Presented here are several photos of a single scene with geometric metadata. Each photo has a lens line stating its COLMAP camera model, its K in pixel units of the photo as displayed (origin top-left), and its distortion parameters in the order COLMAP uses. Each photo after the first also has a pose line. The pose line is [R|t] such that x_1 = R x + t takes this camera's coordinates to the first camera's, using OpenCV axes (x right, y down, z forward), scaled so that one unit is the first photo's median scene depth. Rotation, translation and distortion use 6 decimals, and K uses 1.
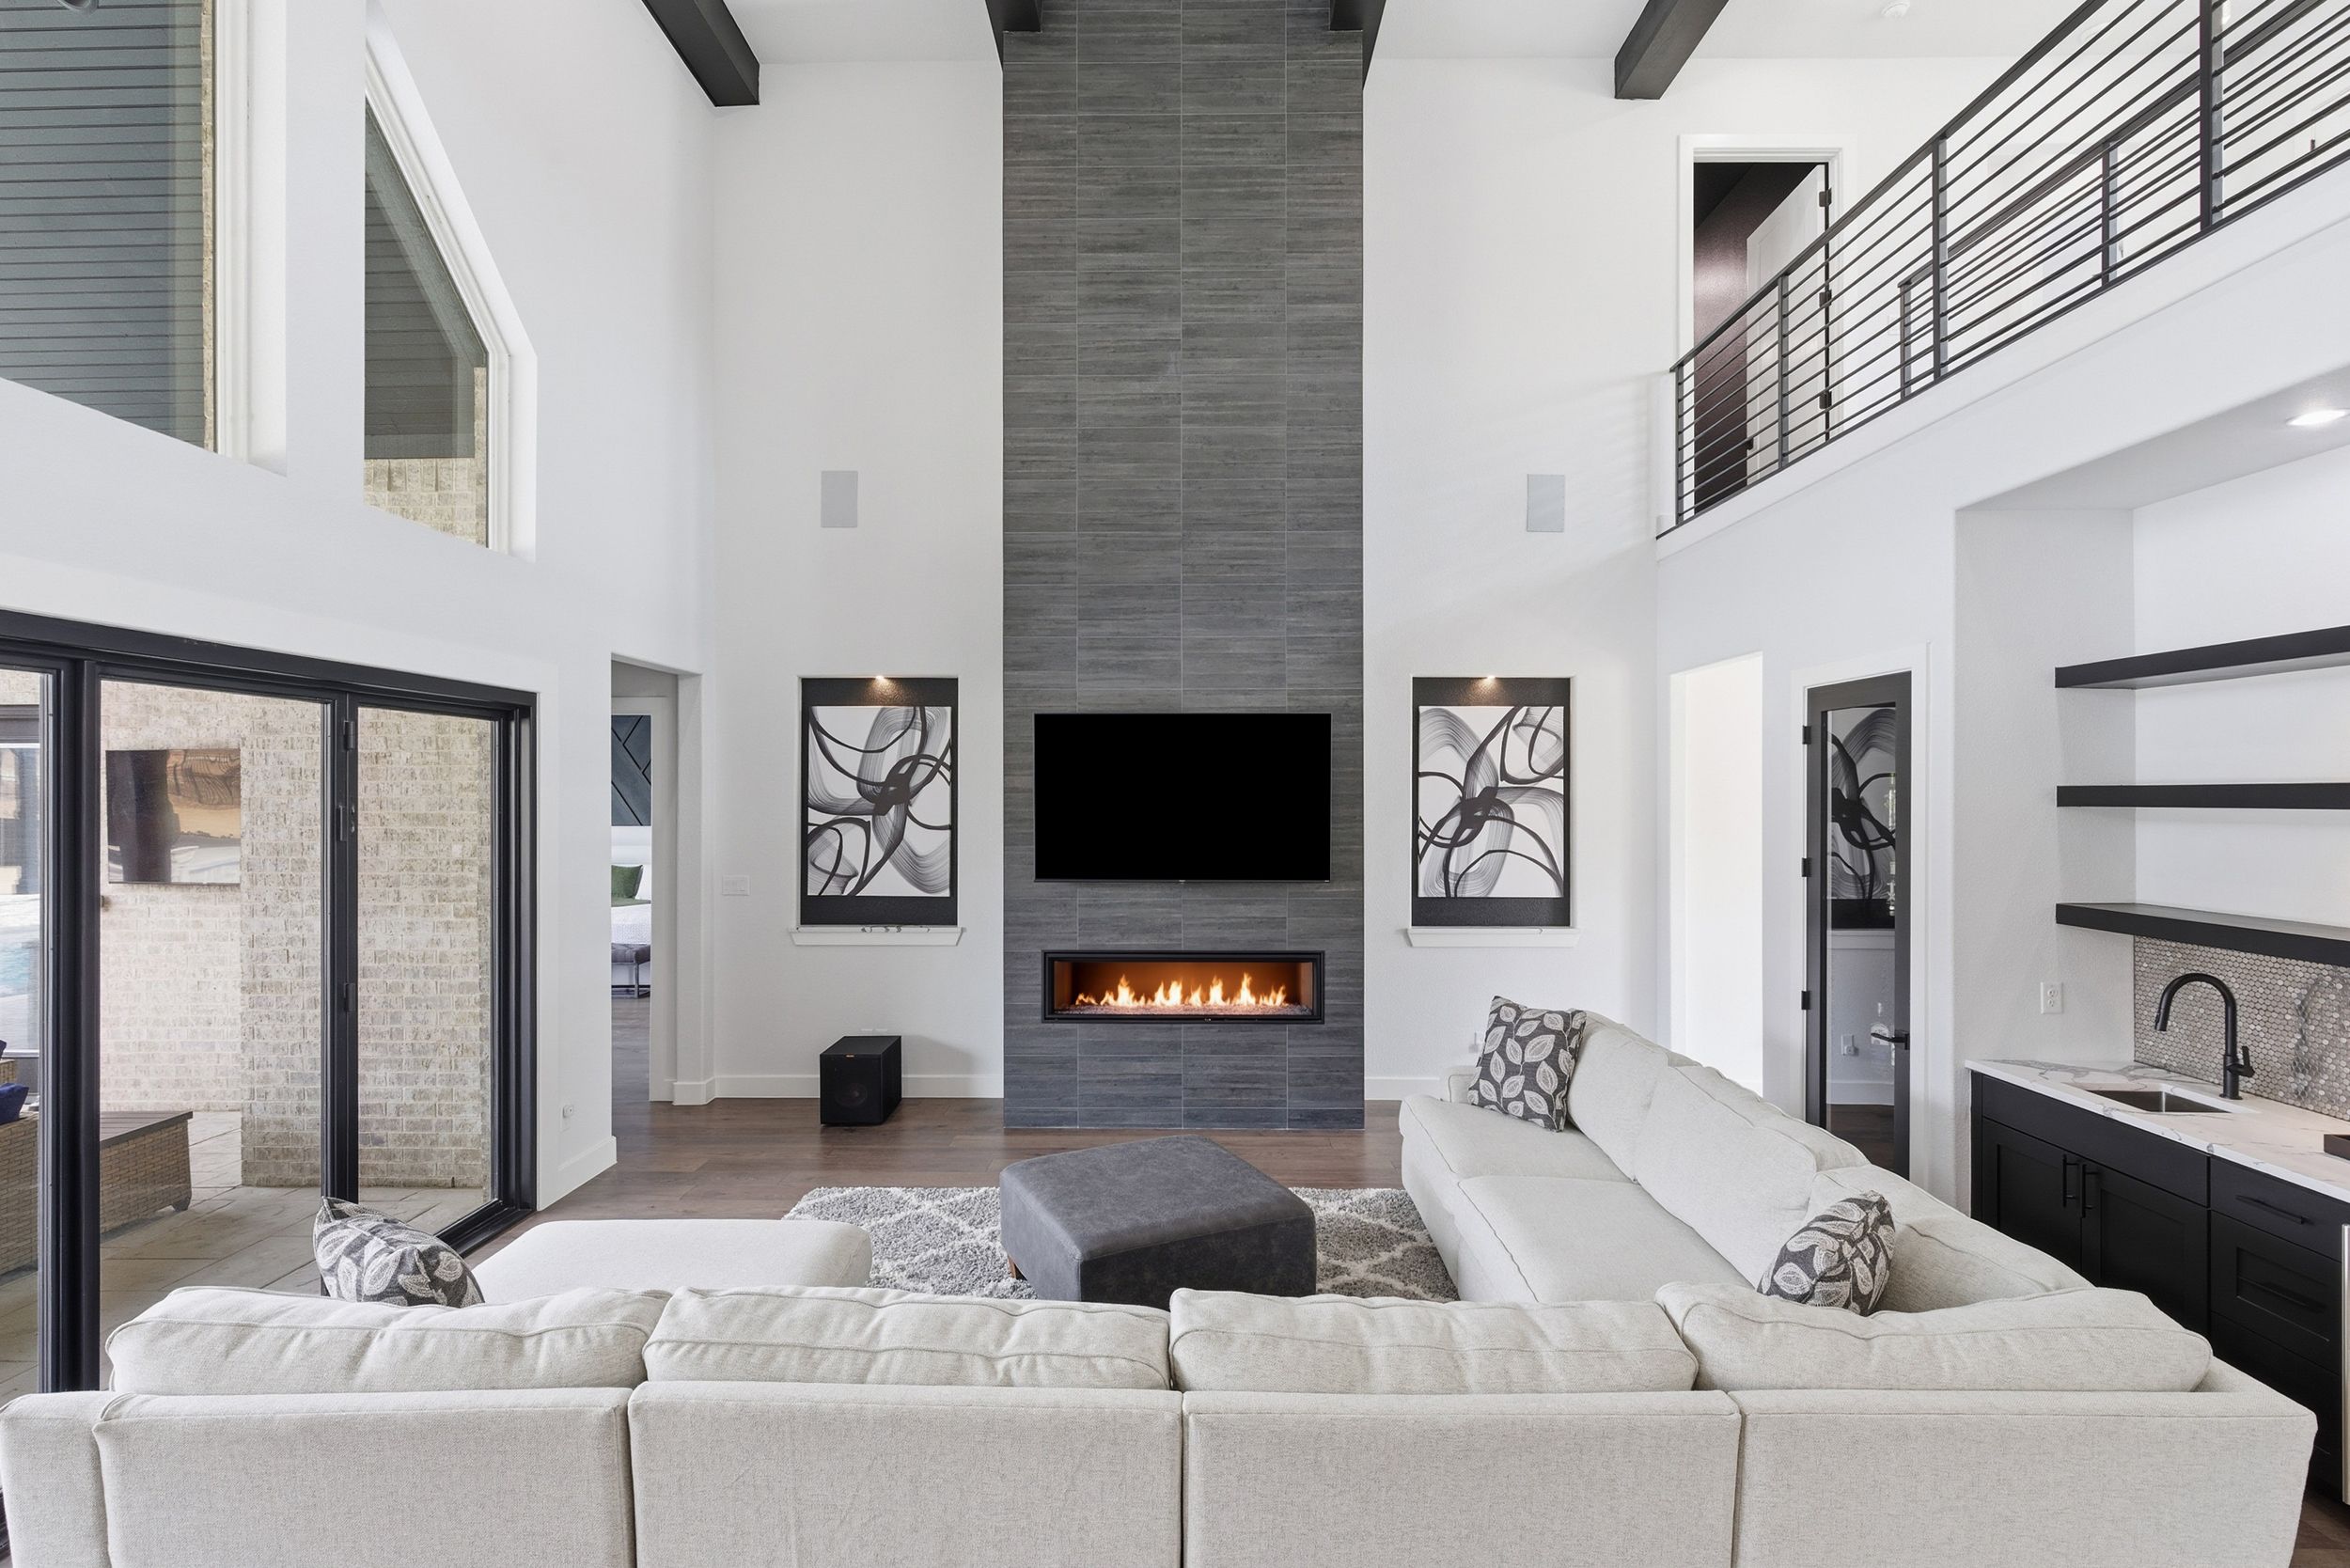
lens RADIAL K [[1056.0, 0, 1175.1], [0, 1056.0, 793.6], [0, 0, 1]] dist [-0.000043, 0.000449]
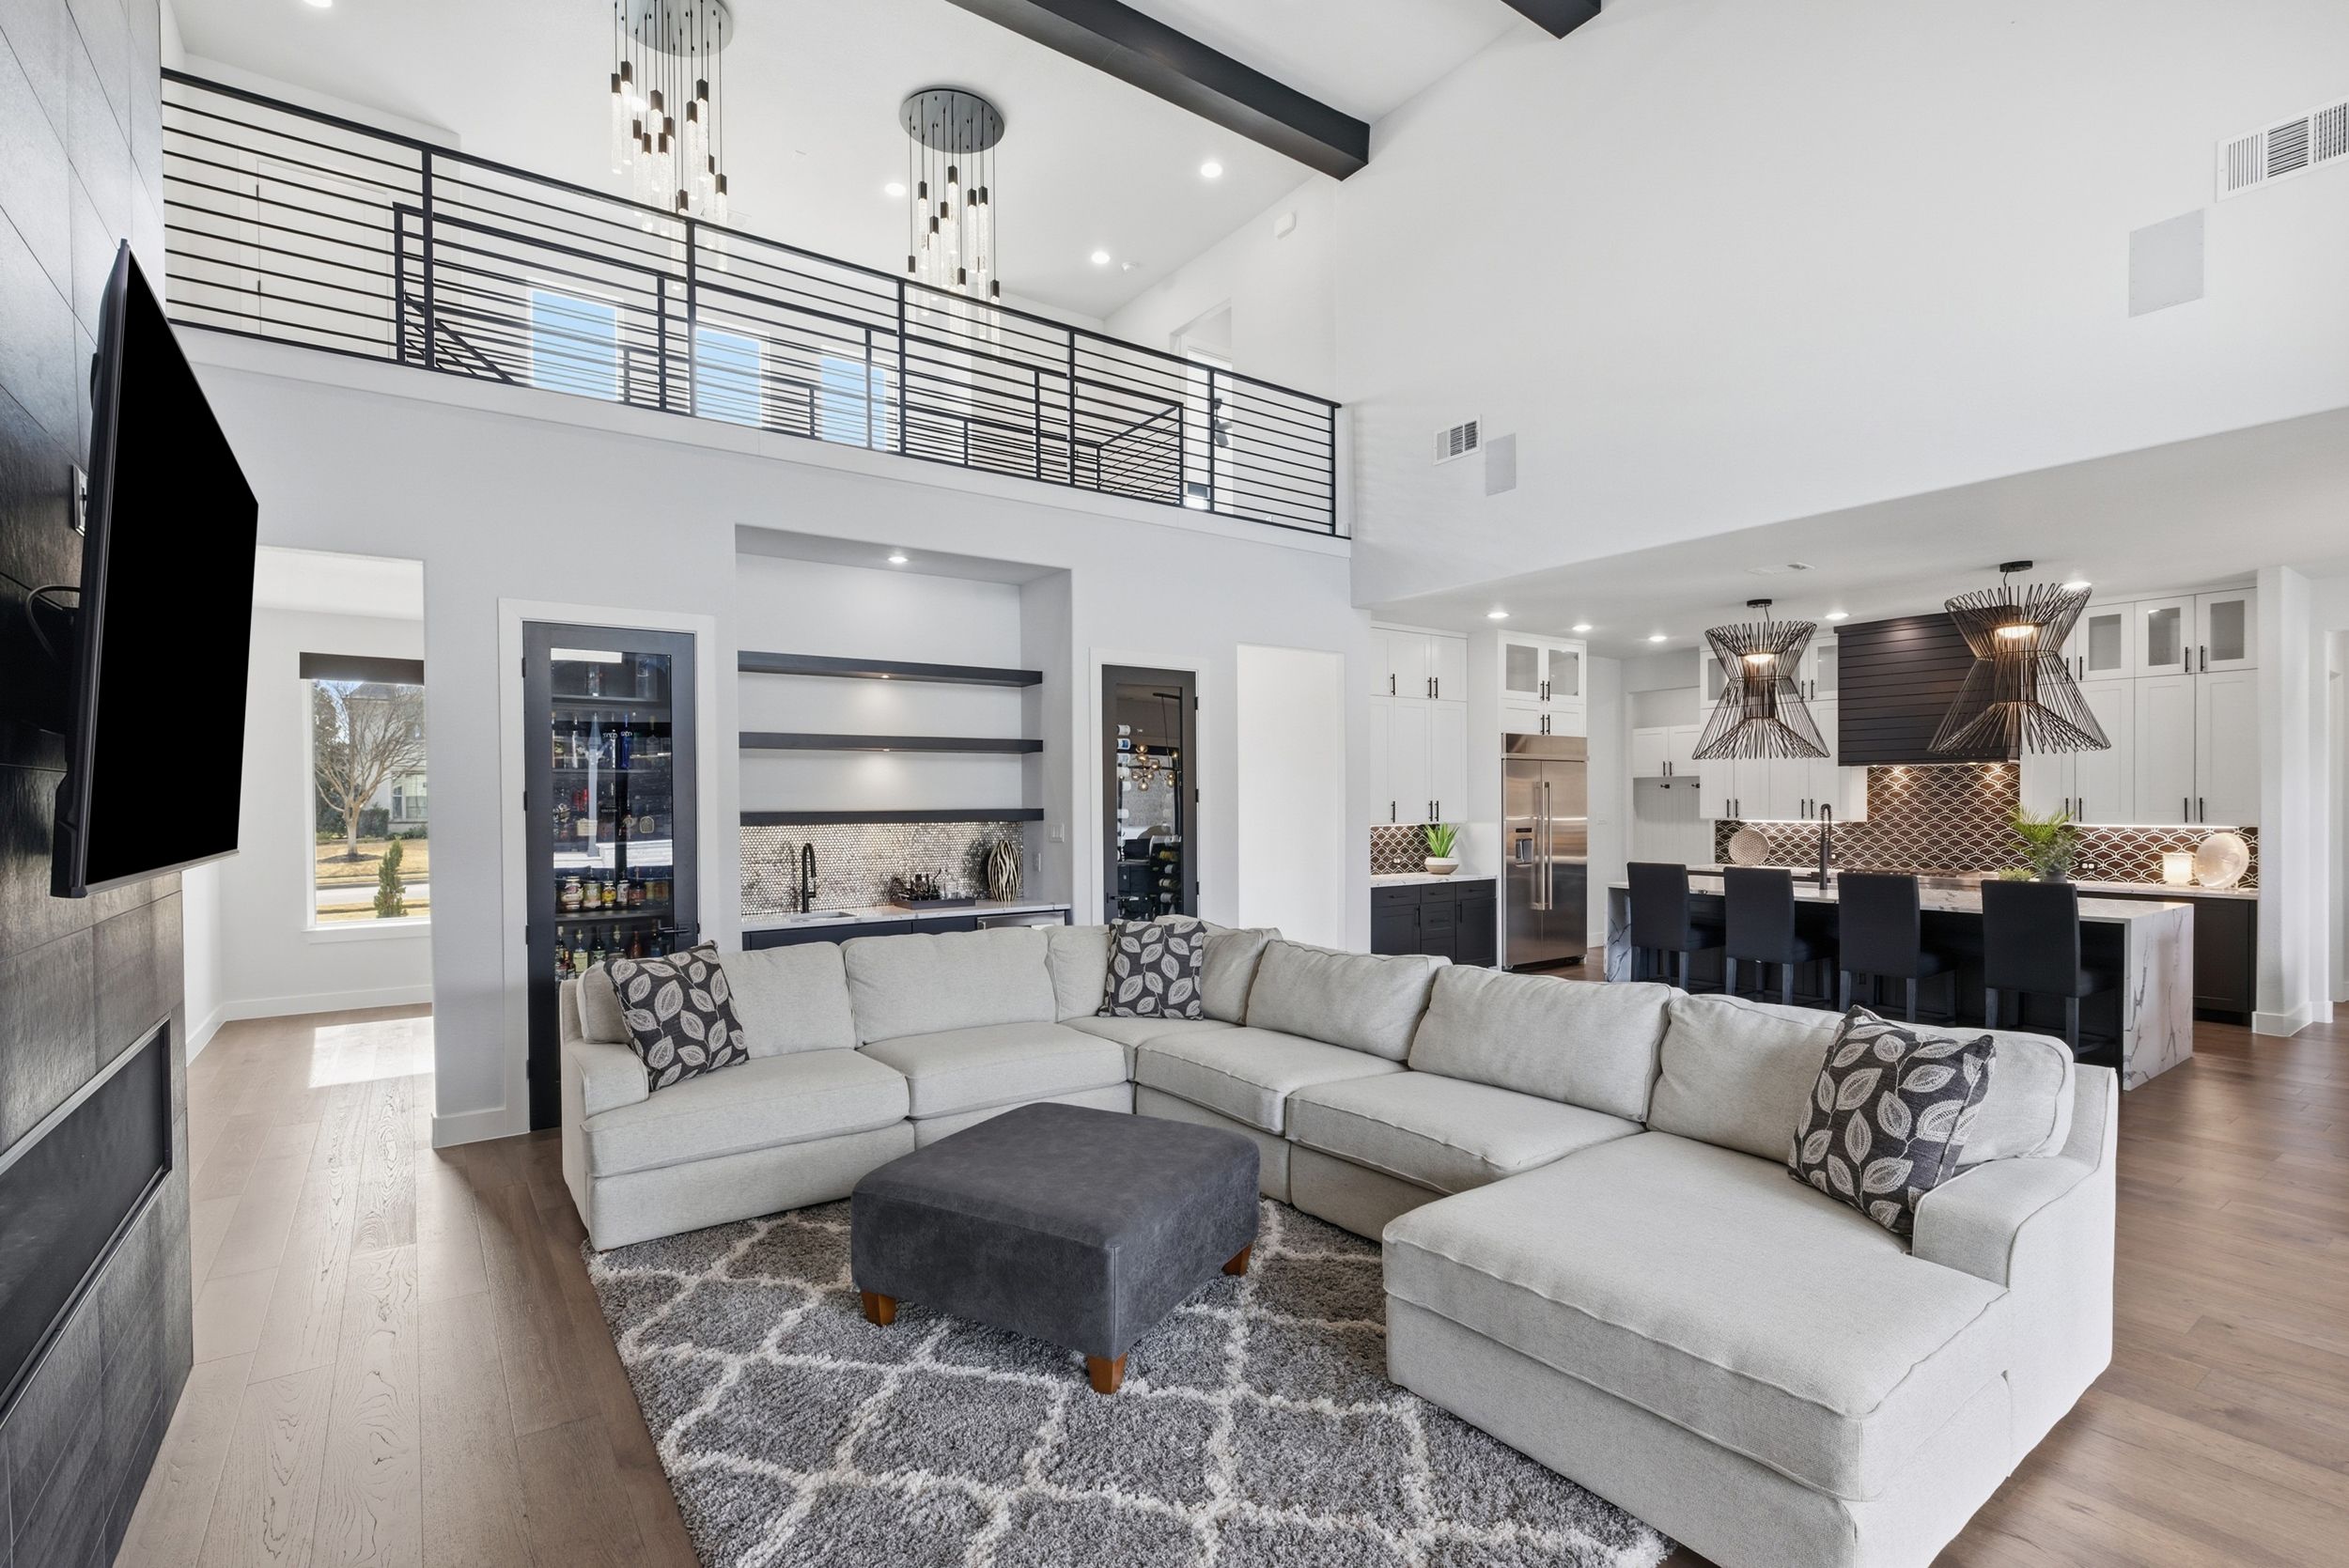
lens RADIAL K [[1078.5, 0, 1171.6], [0, 1078.5, 799.1], [0, 0, 1]] dist [0.000561, 0.000306]
pose [[-0.587184, 0.005727, 0.809433, -0.484076], [0.007500, 0.999971, -0.001634, 0.061518], [-0.809419, 0.005111, -0.587210, 0.916673]]
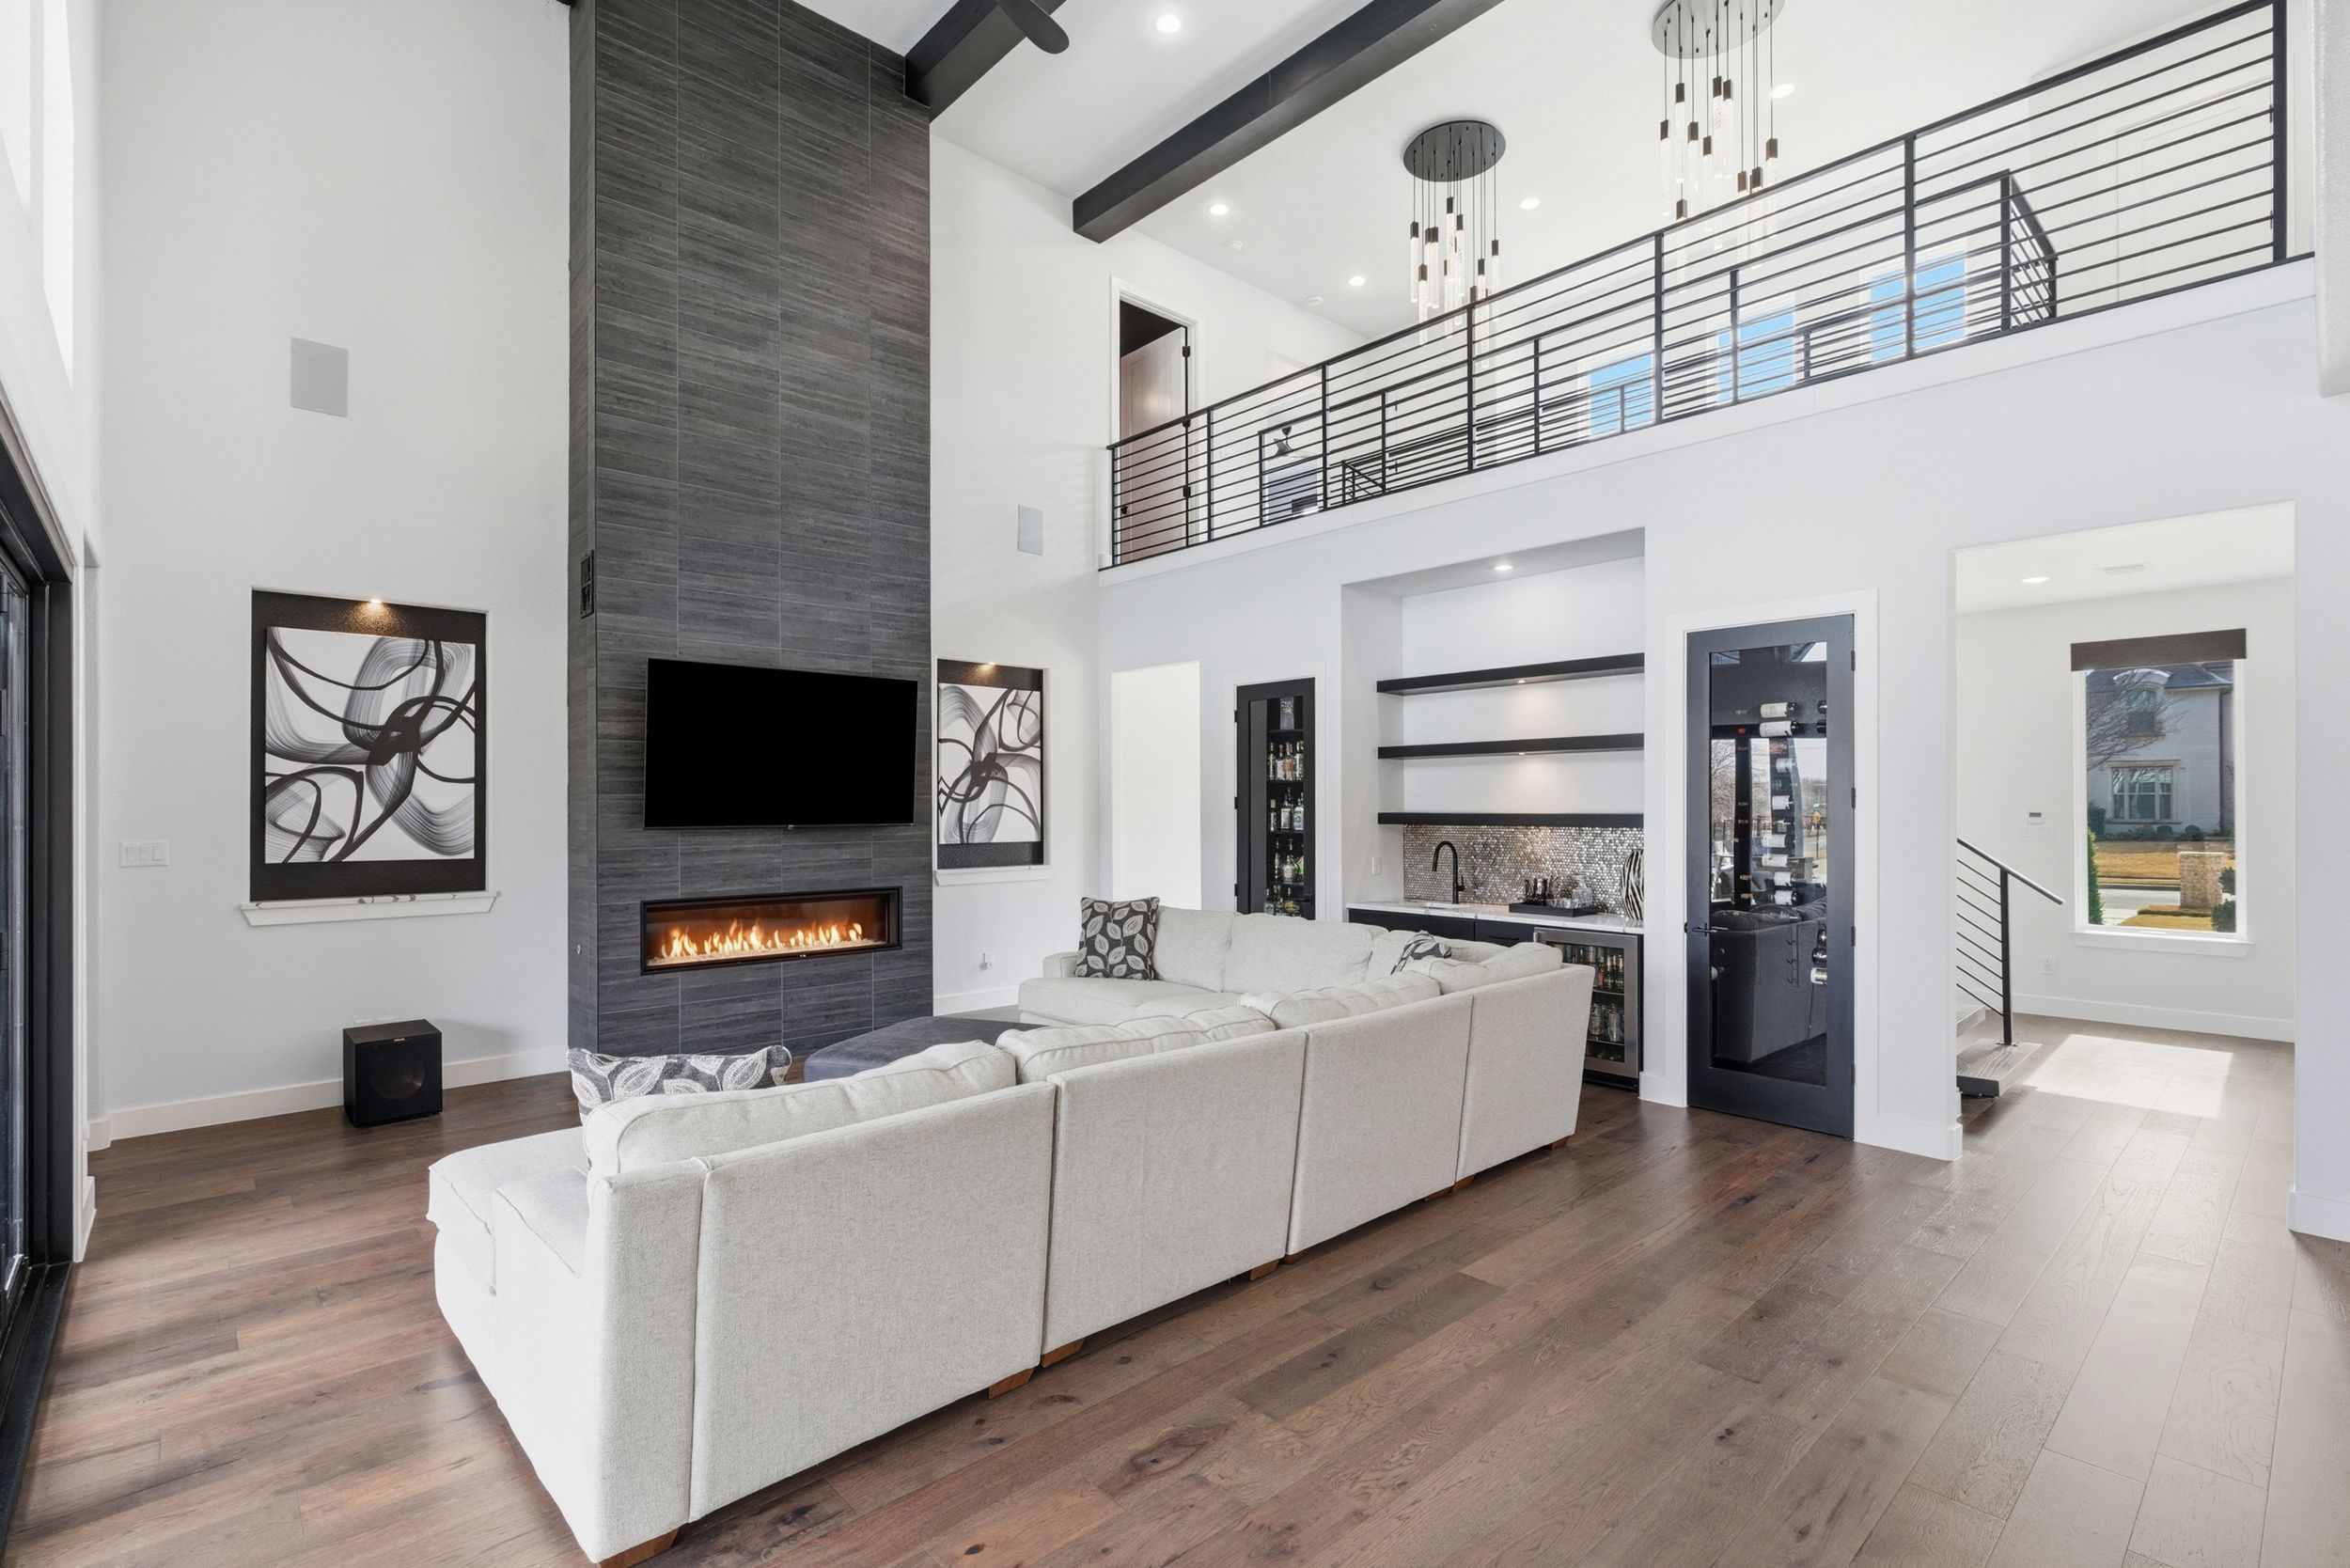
lens RADIAL K [[1079.0, 0, 1172.1], [0, 1079.0, 799.1], [0, 0, 1]] dist [0.000561, 0.000306]
pose [[0.731999, 0.001185, 0.681305, -0.445776], [0.001733, 0.999992, -0.003602, 0.057740], [-0.681304, 0.003817, 0.731991, -0.068461]]
